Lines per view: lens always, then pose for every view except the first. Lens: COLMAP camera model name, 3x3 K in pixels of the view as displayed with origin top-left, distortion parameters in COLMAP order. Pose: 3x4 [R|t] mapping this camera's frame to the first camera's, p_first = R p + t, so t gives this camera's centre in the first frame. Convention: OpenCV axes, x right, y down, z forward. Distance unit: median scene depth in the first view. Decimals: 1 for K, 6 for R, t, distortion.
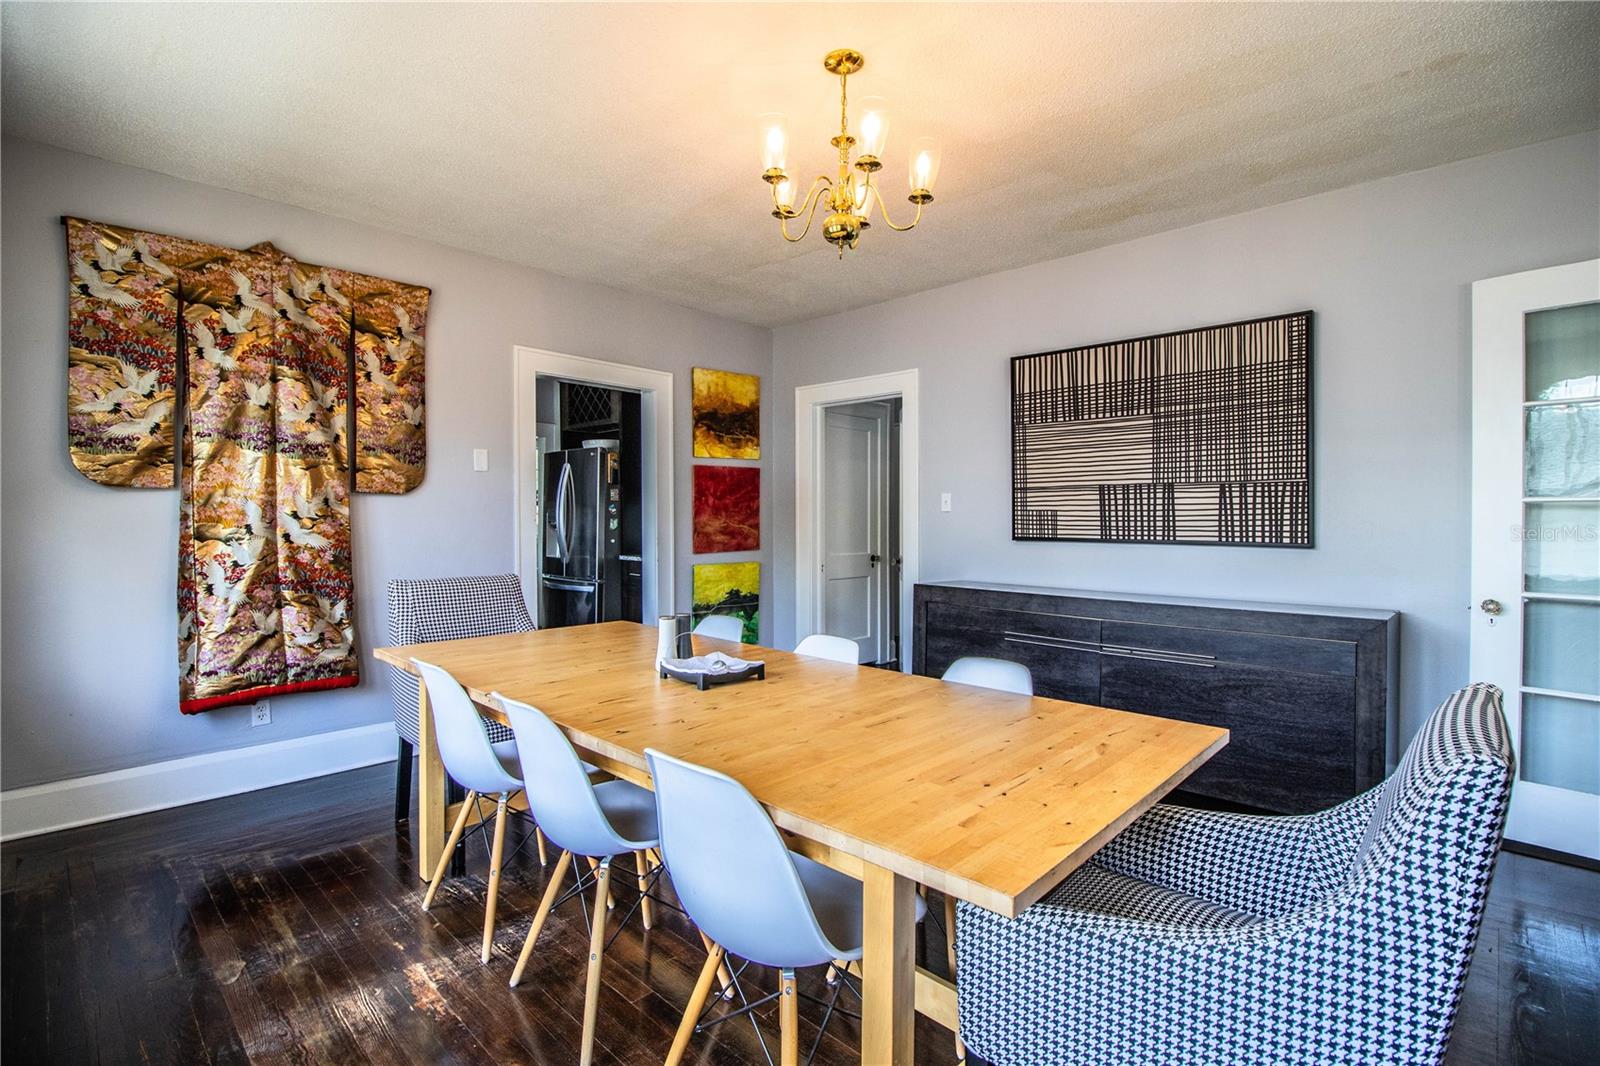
lens RADIAL K [[743.1, 0, 804.3], [0, 743.1, 525.1], [0, 0, 1]] dist [-0.006164, -0.005529]
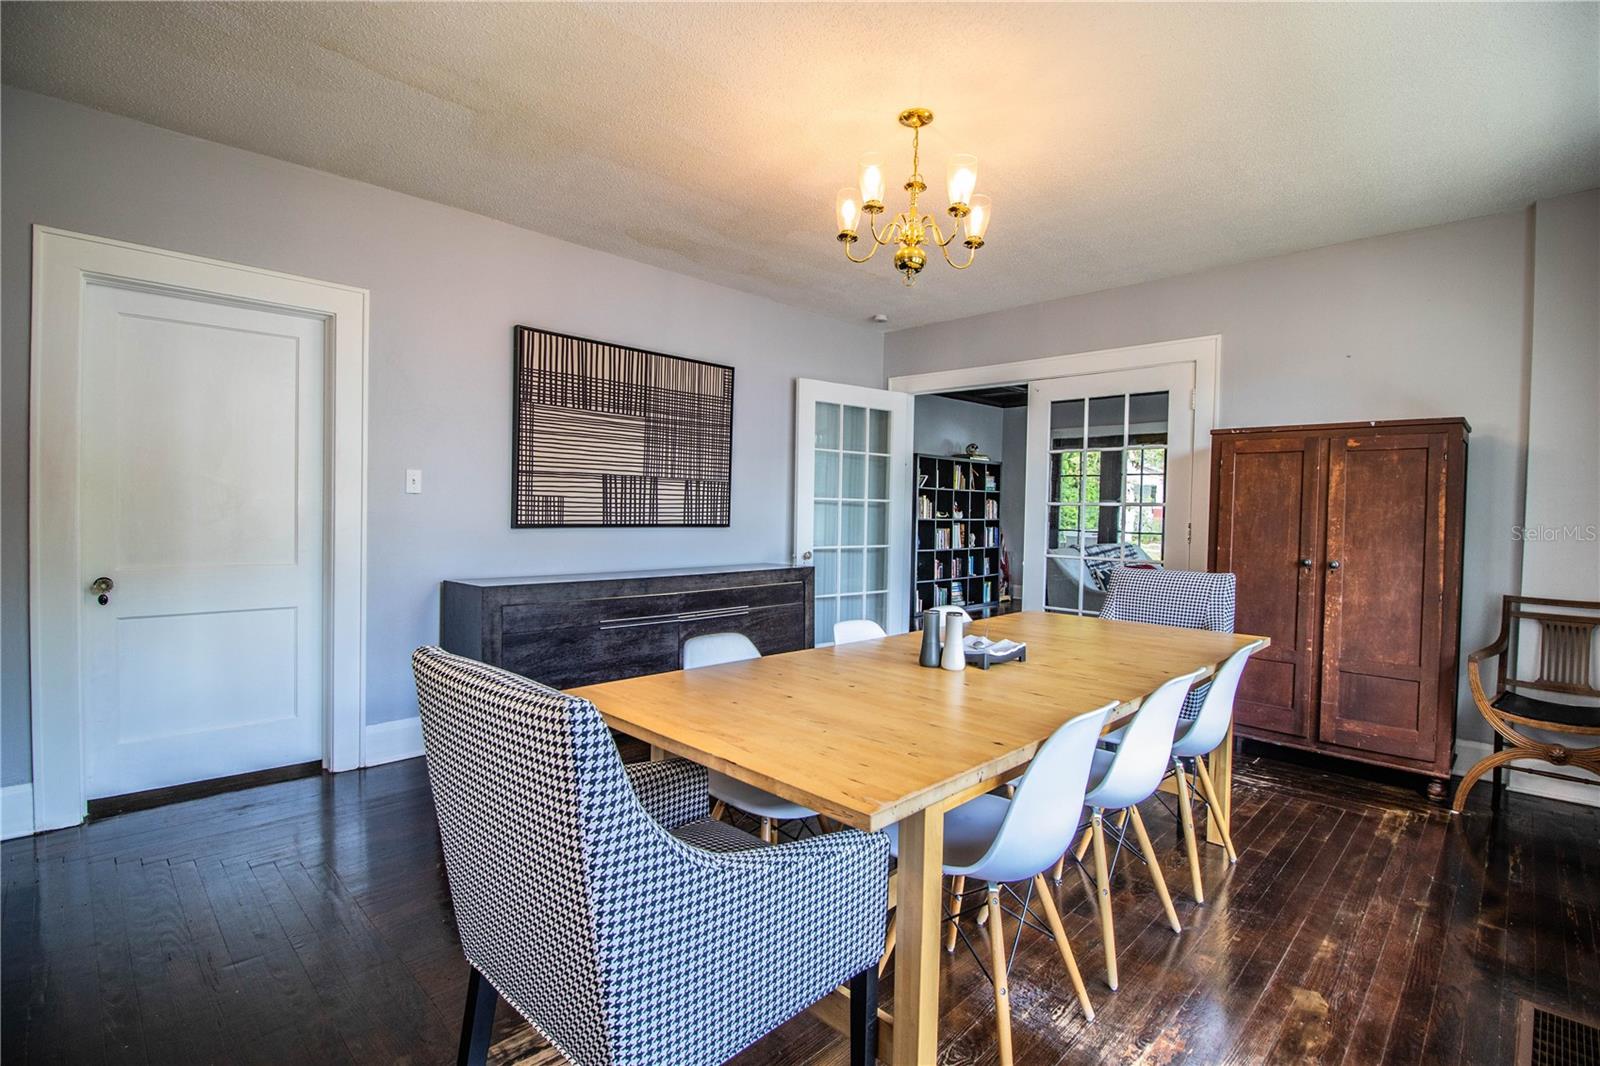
lens RADIAL K [[743.1, 0, 803.1], [0, 743.1, 528.2], [0, 0, 1]] dist [-0.006164, -0.005529]
pose [[0.019803, -0.032645, 0.999271, -0.950058], [-0.014433, 0.999353, 0.032934, -0.021554], [-0.999700, -0.015075, 0.019319, 0.968044]]
